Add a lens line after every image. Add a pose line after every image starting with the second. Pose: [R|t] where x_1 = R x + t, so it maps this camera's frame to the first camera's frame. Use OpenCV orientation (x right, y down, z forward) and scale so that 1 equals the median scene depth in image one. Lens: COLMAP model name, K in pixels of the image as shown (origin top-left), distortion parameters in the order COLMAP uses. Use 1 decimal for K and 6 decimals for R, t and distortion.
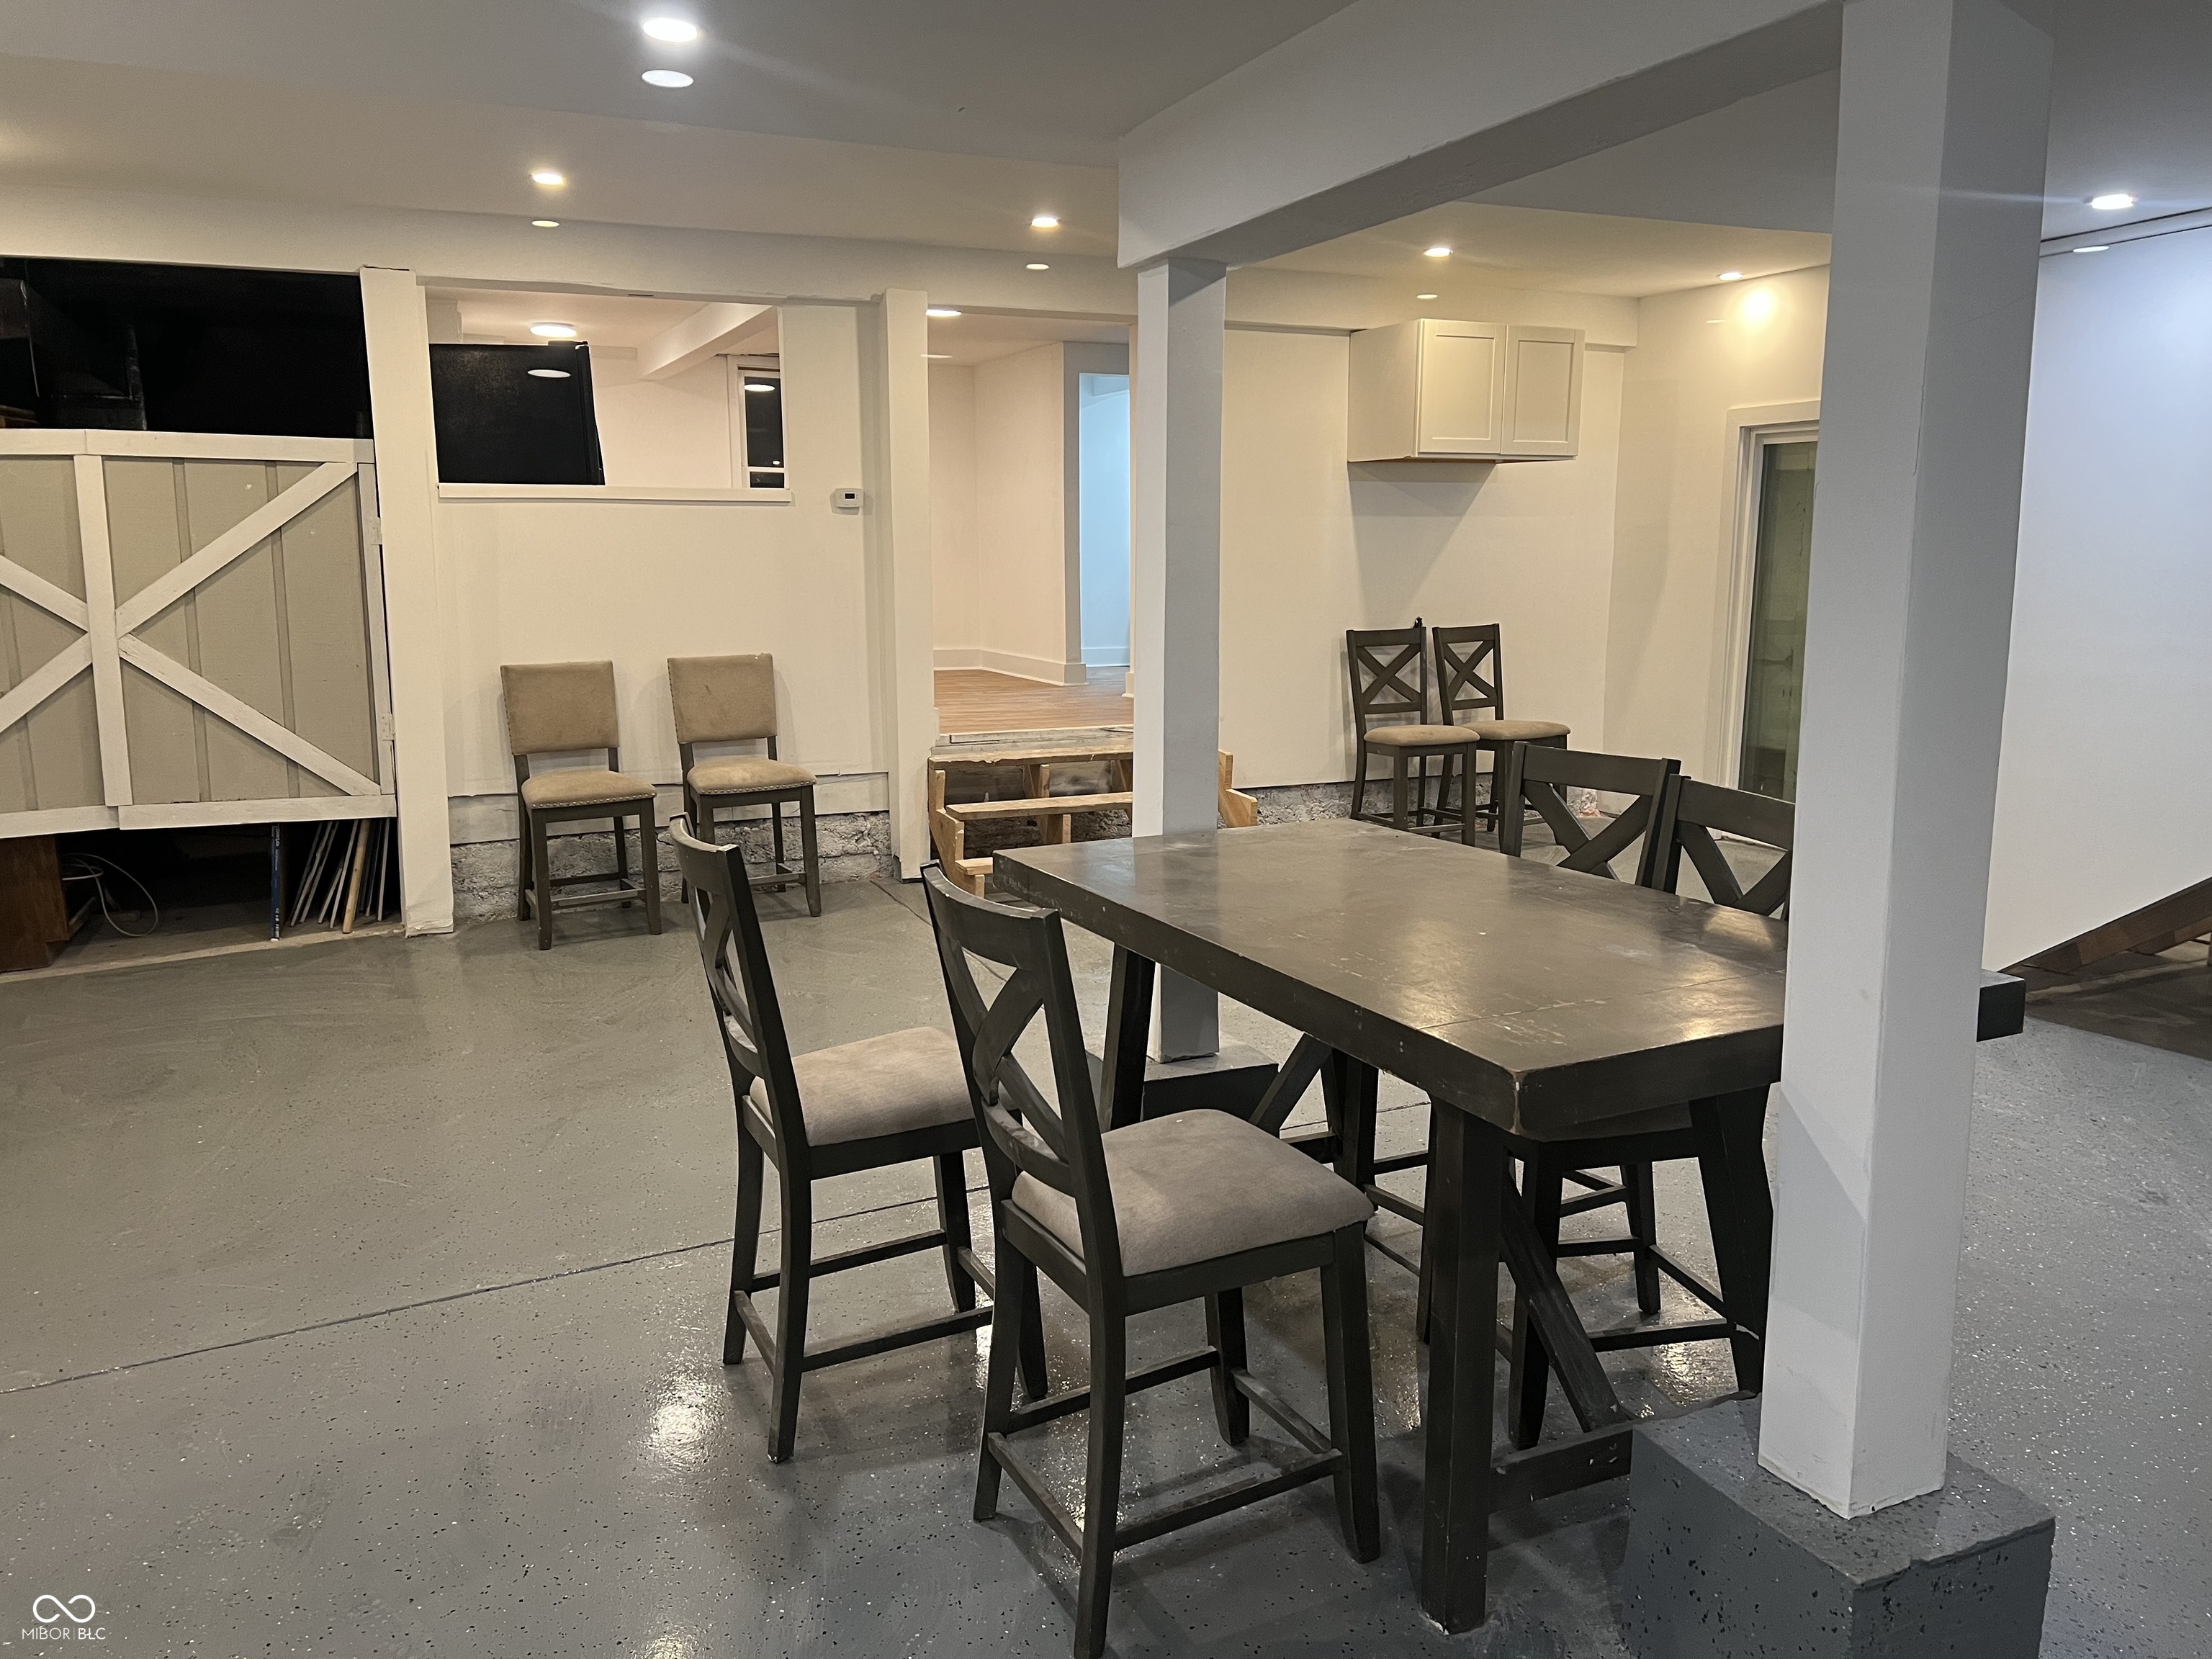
lens RADIAL K [[1663.0, 0, 1106.0], [0, 1663.0, 829.5], [0, 0, 1]] dist [0.048108, -0.091704]
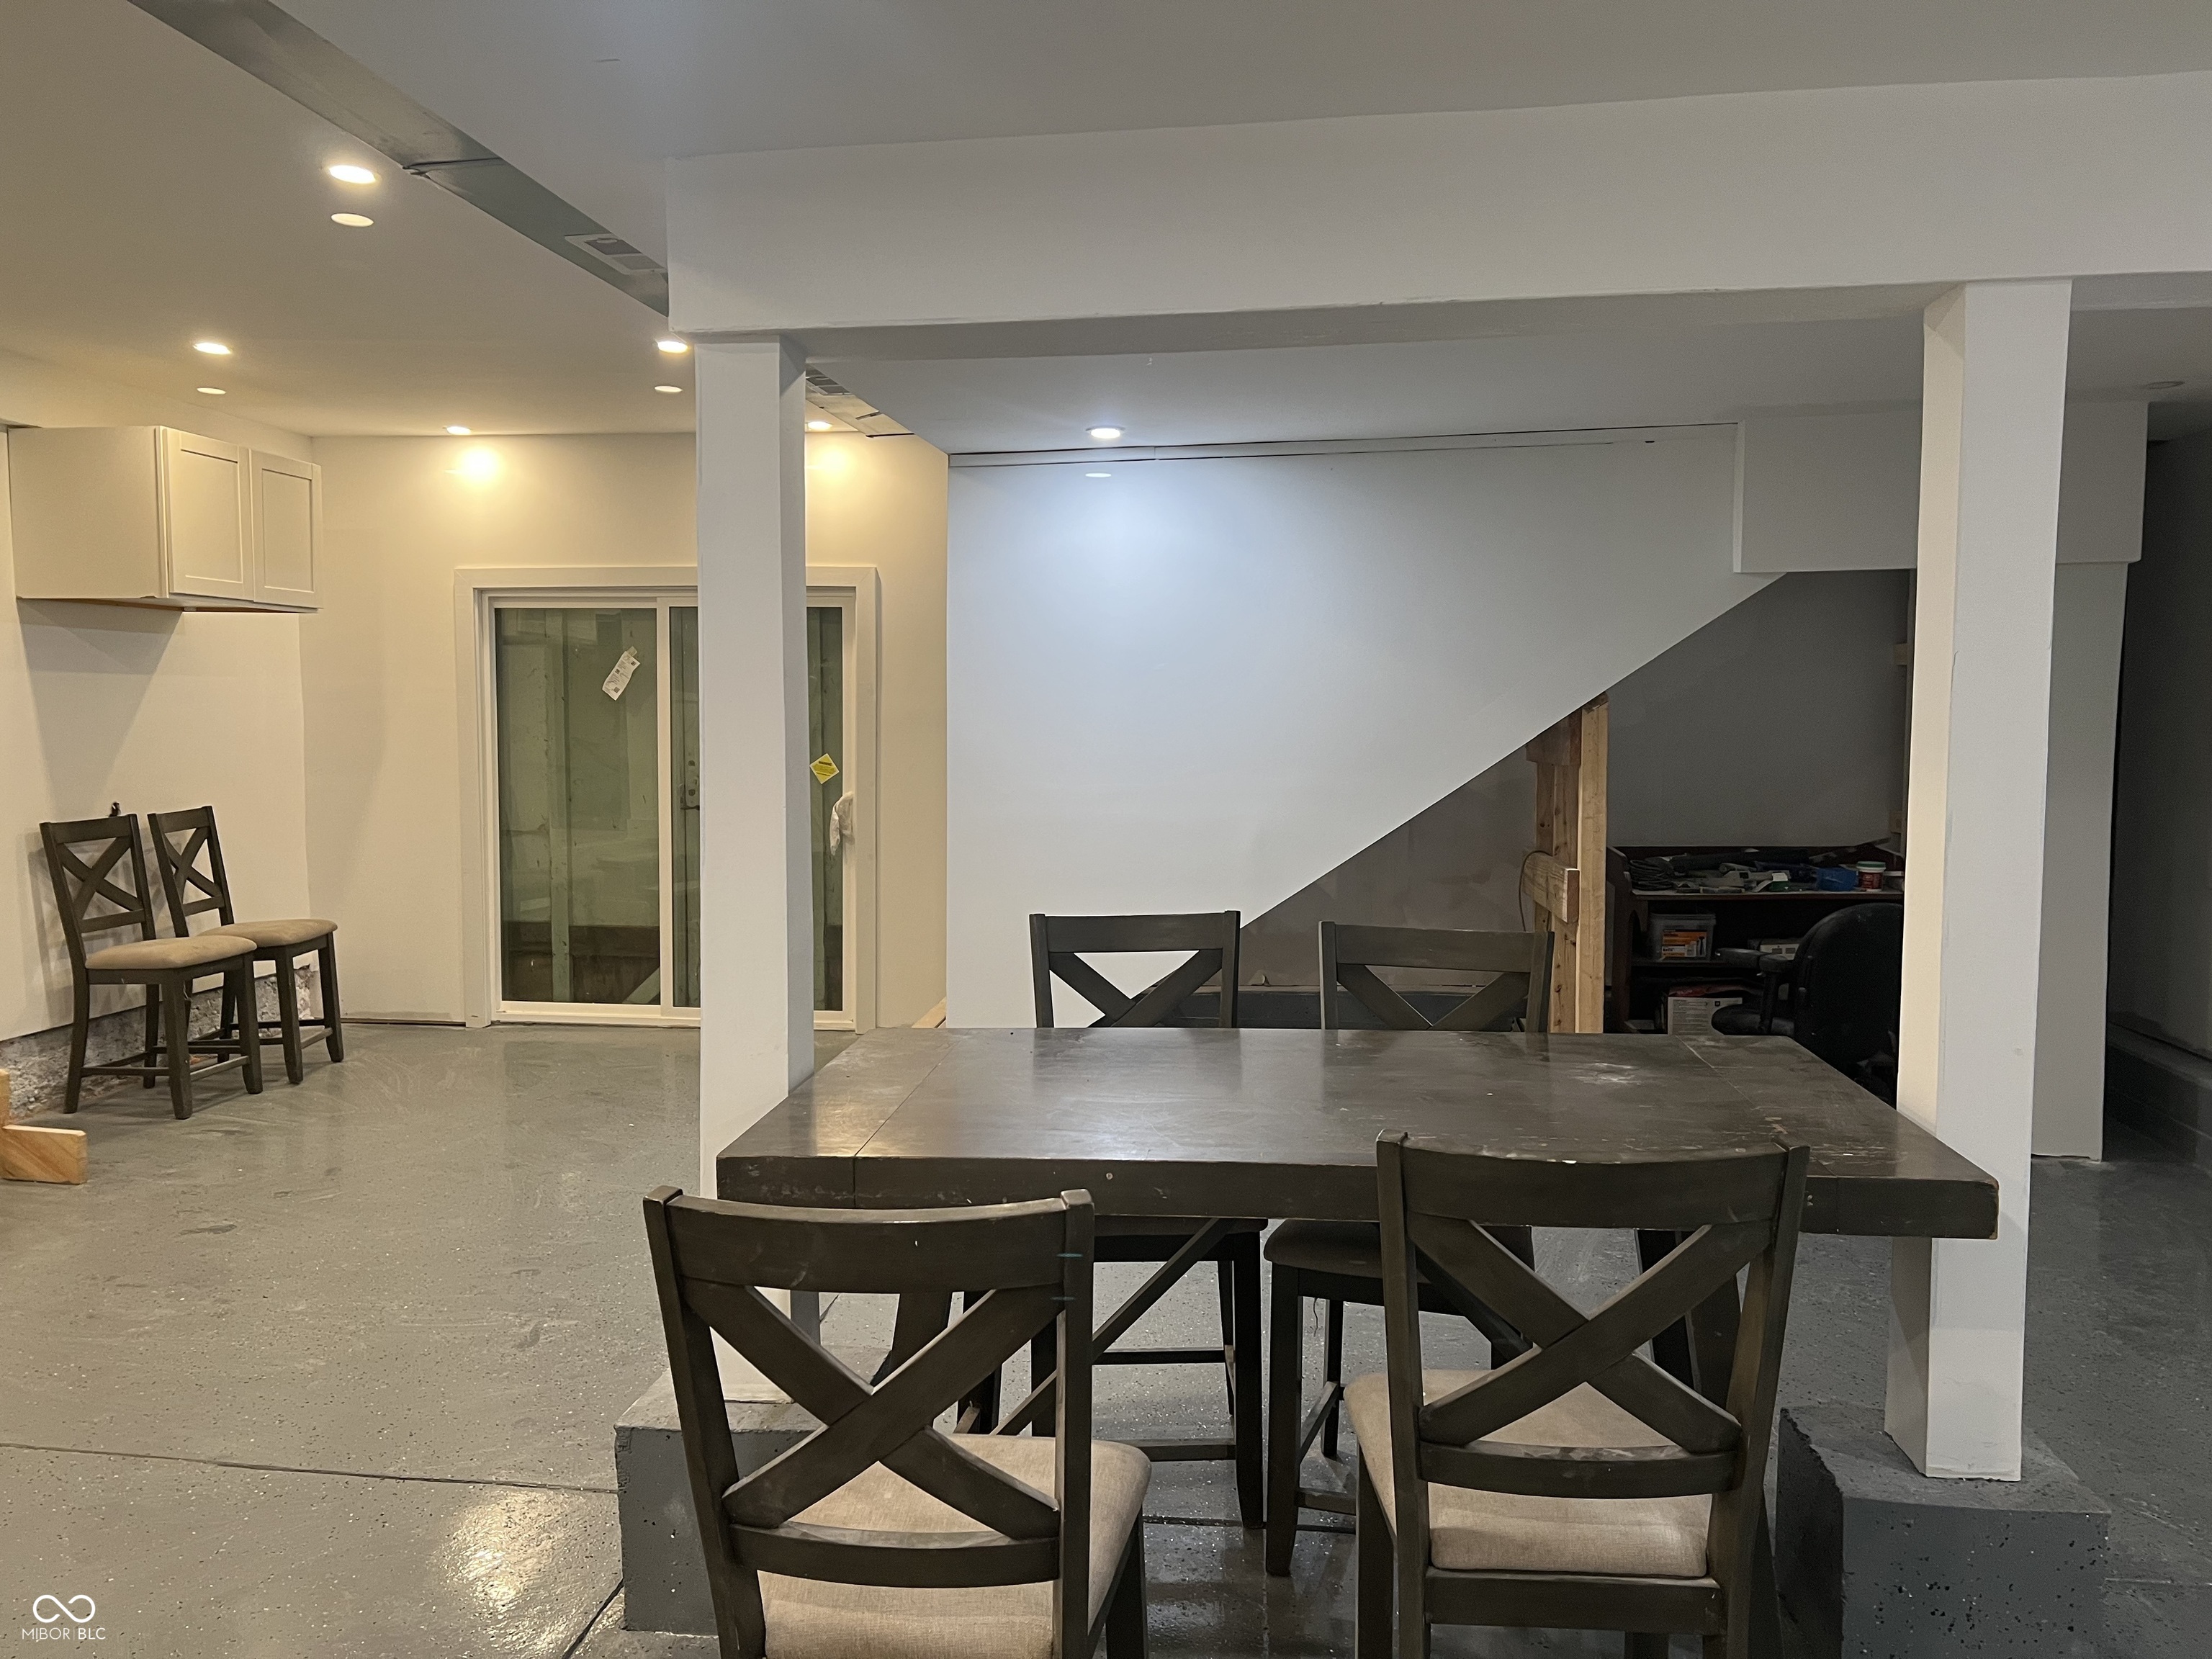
lens RADIAL K [[1663.0, 0, 1106.0], [0, 1663.0, 829.5], [0, 0, 1]] dist [0.048108, -0.091704]
pose [[0.524599, -0.057146, 0.849429, -0.233636], [0.142041, 0.989635, -0.021145, -0.033957], [-0.839417, 0.131747, 0.527278, 0.213068]]
